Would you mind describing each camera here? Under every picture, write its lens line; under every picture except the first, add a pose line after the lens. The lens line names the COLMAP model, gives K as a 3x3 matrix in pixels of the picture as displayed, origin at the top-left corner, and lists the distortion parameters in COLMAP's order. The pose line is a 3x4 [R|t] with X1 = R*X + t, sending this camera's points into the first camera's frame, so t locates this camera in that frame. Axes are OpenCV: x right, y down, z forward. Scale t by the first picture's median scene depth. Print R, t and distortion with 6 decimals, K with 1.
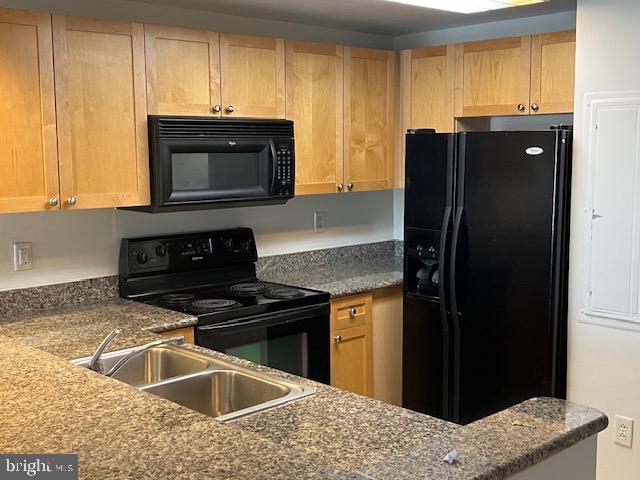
lens RADIAL K [[812.6, 0, 318.3], [0, 812.6, 249.1], [0, 0, 1]] dist [0.184423, -0.622280]
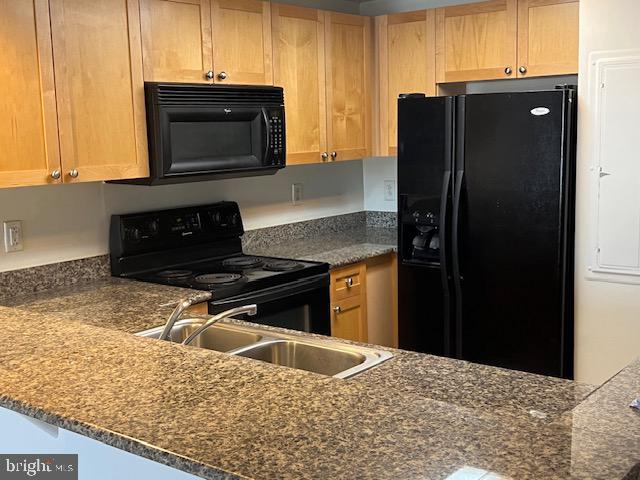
lens RADIAL K [[812.6, 0, 318.3], [0, 812.6, 249.1], [0, 0, 1]] dist [0.184423, -0.622280]
pose [[0.991484, -0.039439, 0.124109, -0.125228], [0.036631, 0.999020, 0.024826, 0.012462], [-0.124967, -0.020068, 0.991958, 0.031598]]
